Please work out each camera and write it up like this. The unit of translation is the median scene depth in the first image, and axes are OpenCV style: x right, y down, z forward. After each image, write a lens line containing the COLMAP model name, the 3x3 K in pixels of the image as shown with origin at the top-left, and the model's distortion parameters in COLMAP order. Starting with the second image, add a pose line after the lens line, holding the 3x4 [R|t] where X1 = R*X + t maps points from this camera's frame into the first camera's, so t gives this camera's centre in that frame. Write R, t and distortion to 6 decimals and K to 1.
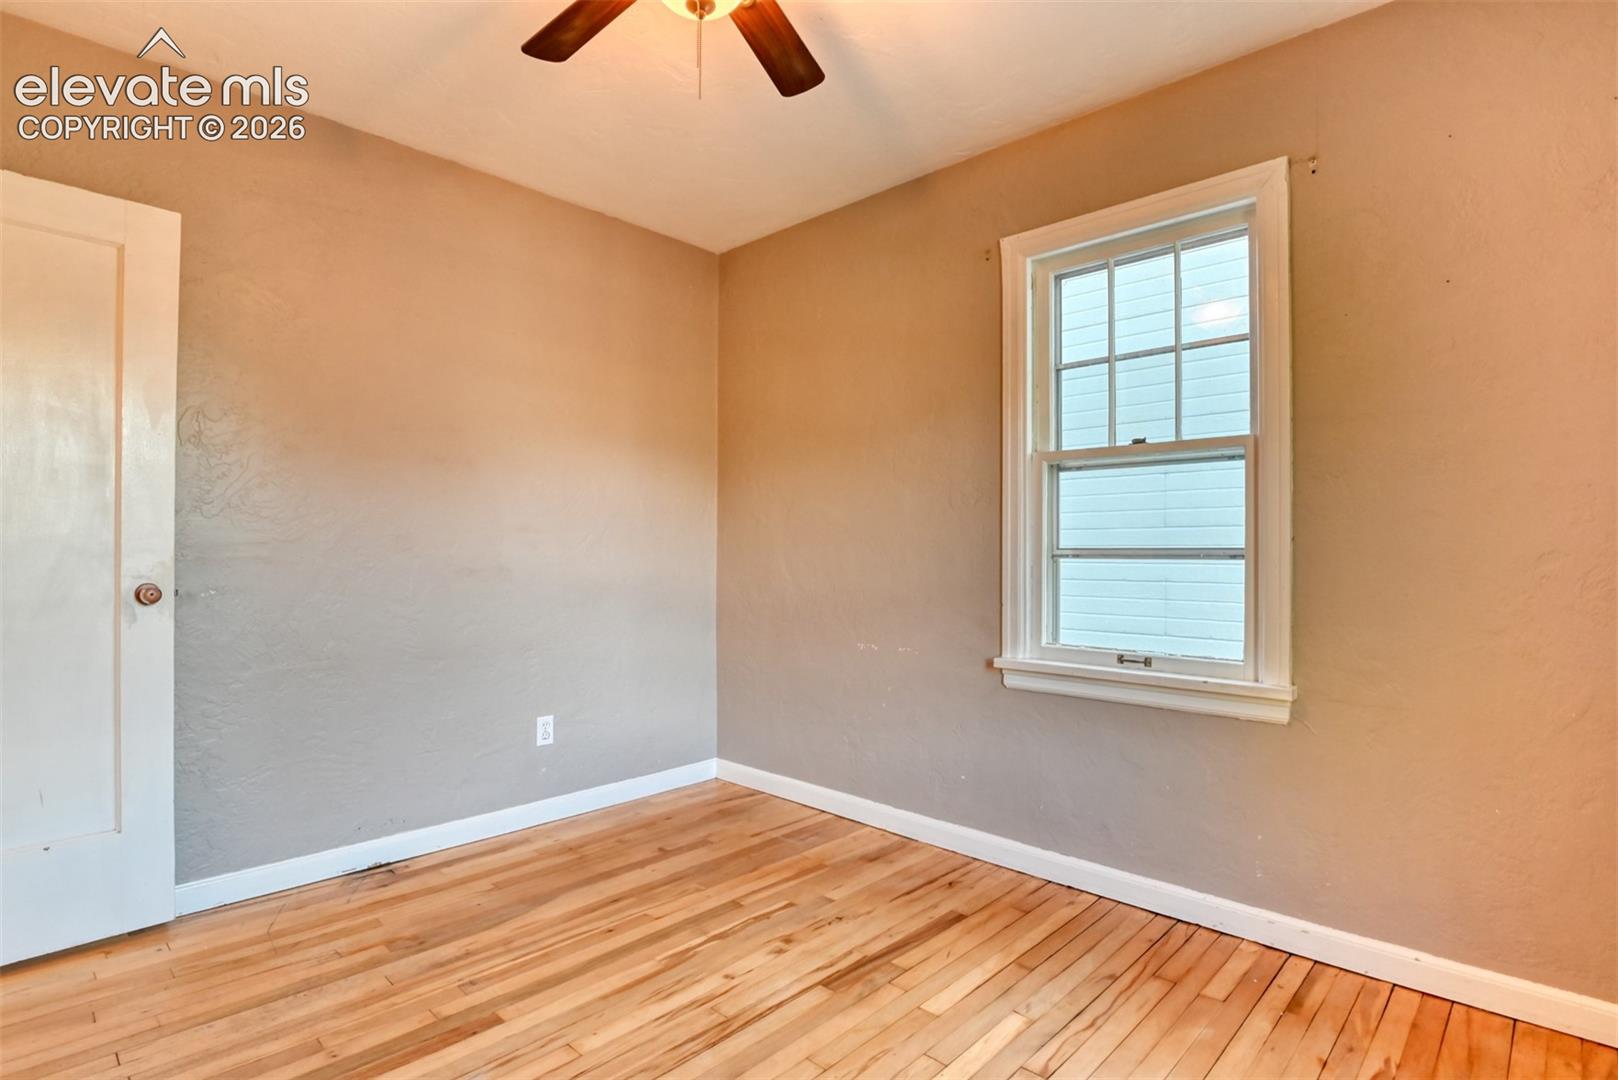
lens RADIAL K [[793.7, 0, 809.0], [0, 793.7, 540.0], [0, 0, 1]] dist [-0.028187, -0.001499]
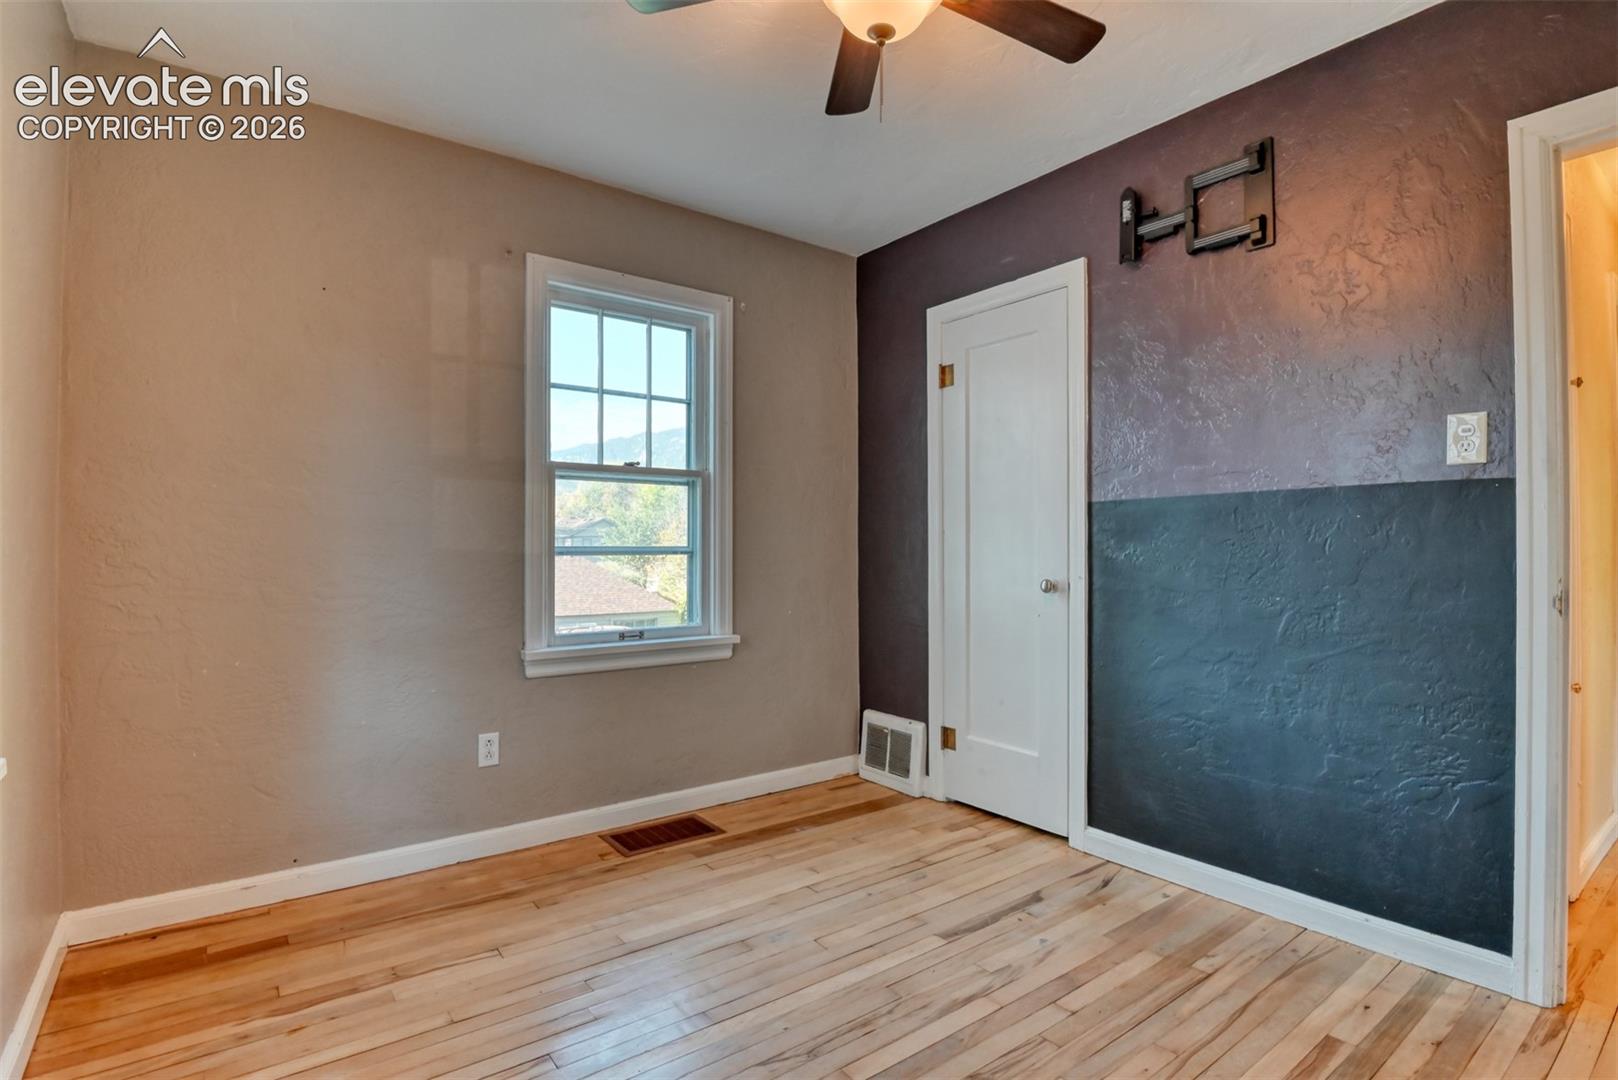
lens RADIAL K [[793.7, 0, 809.0], [0, 793.7, 540.0], [0, 0, 1]] dist [-0.028187, -0.001499]
pose [[0.150052, 0.000656, 0.988678, -0.798562], [-0.005795, 0.999983, 0.000216, -0.002937], [-0.988661, -0.005762, 0.150053, 0.523250]]
